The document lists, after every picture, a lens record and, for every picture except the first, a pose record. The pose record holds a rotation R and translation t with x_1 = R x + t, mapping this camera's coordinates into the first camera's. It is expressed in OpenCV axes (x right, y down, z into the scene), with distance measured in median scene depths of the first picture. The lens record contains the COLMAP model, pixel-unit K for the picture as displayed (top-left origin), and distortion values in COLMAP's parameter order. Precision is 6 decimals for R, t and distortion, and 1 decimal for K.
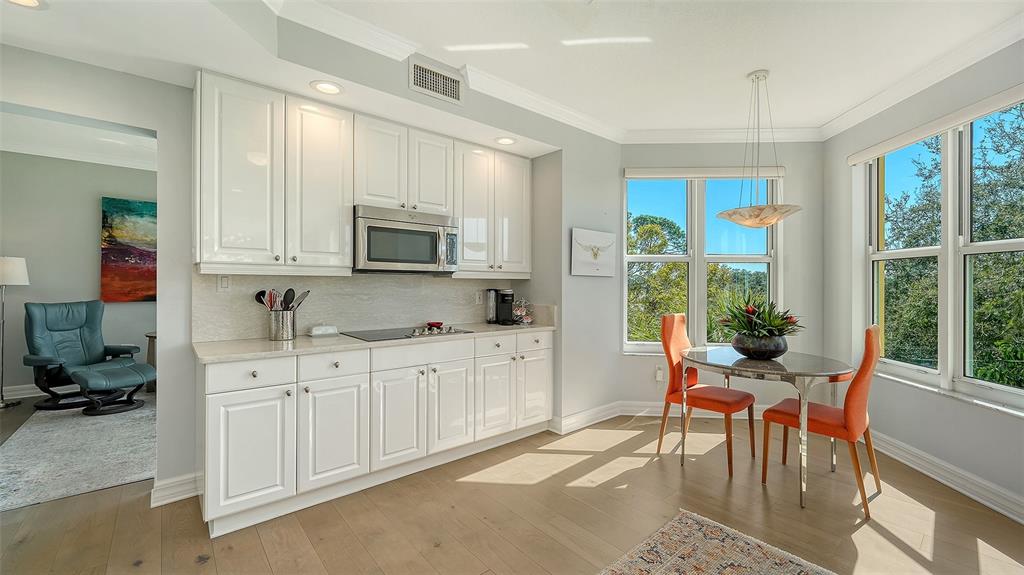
lens RADIAL K [[439.2, 0, 512.0], [0, 439.2, 287.5], [0, 0, 1]] dist [0.000772, 0.000212]
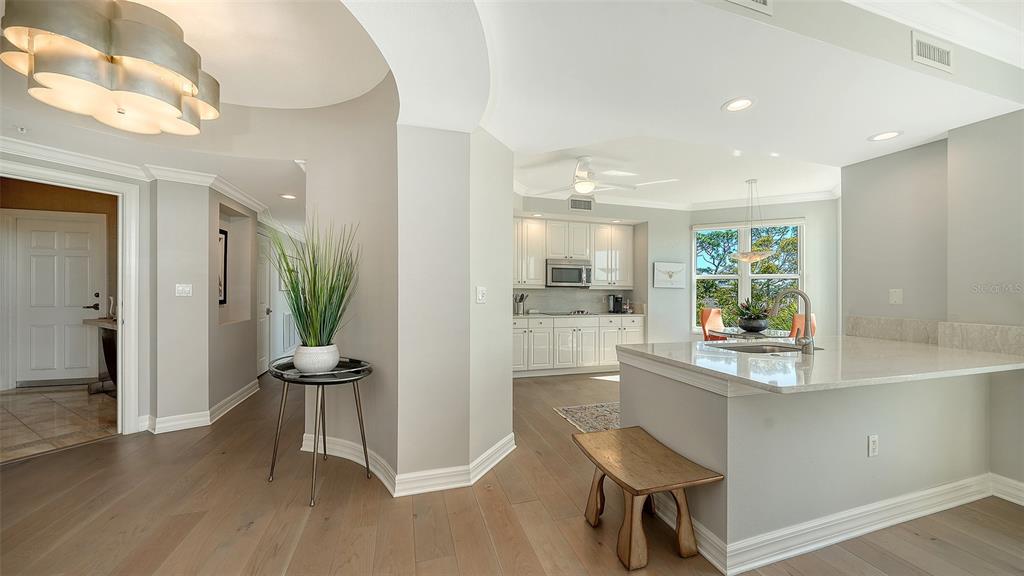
lens RADIAL K [[352.4, 0, 512.0], [0, 352.4, 288.0], [0, 0, 1]] dist [-0.000170, -0.000019]
pose [[0.926267, -0.003211, -0.376854, 0.156889], [-0.005000, 0.999771, -0.020809, 0.009472], [0.376834, 0.021158, 0.926039, -0.697183]]
